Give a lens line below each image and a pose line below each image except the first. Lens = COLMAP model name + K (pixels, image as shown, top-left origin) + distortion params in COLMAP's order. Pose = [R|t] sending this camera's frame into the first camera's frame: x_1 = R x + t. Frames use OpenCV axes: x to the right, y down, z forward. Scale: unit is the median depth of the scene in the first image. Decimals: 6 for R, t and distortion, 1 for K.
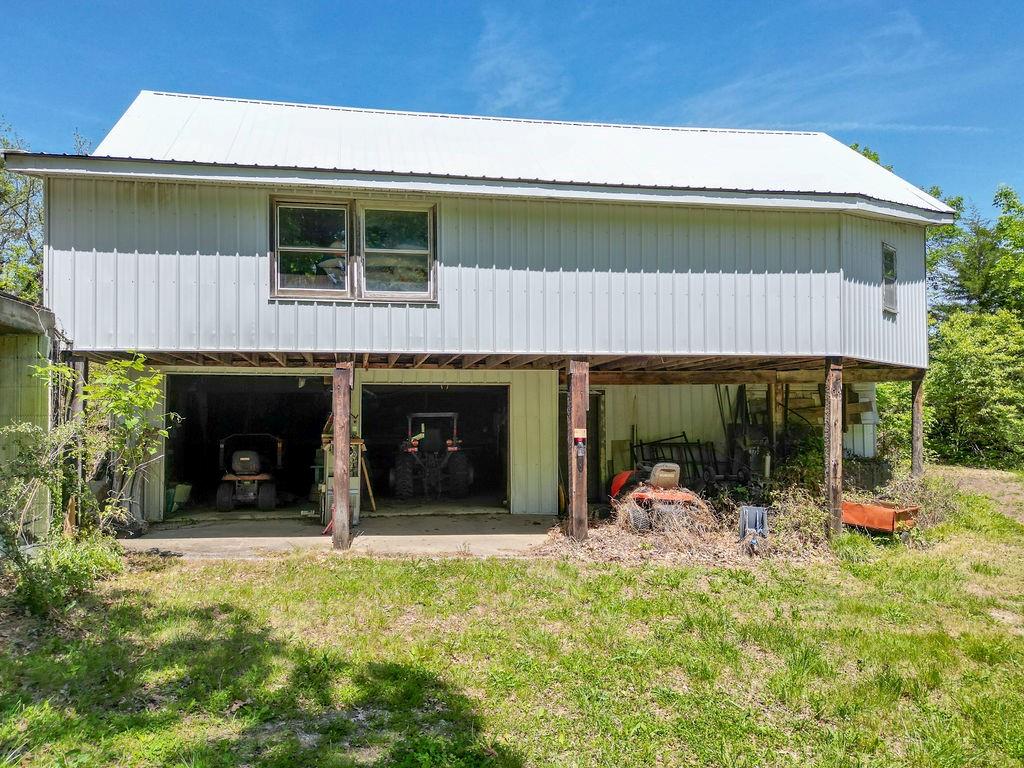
lens RADIAL K [[717.7, 0, 510.4], [0, 717.7, 402.5], [0, 0, 1]] dist [0.042101, -0.041518]
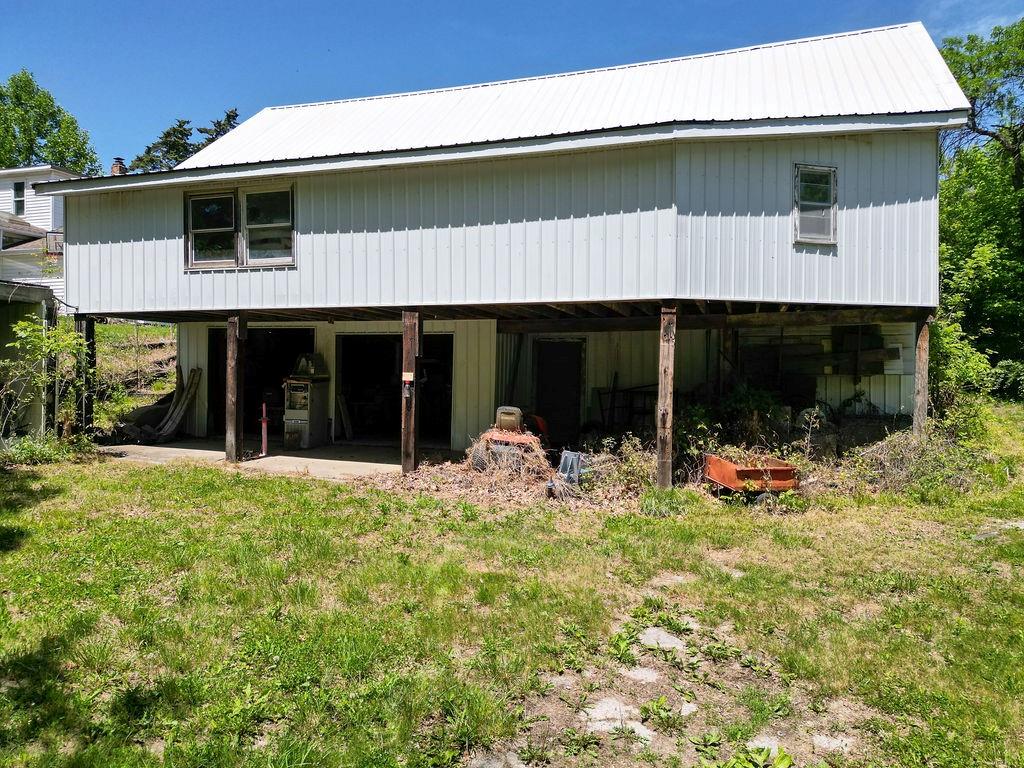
lens RADIAL K [[705.9, 0, 512.0], [0, 705.9, 384.0], [0, 0, 1]] dist [0.021874, -0.001960]
pose [[0.892946, 0.020604, -0.449691, 0.688749], [-0.000053, 0.998957, 0.045667, 0.004484], [0.450163, -0.040754, 0.892016, 0.085920]]
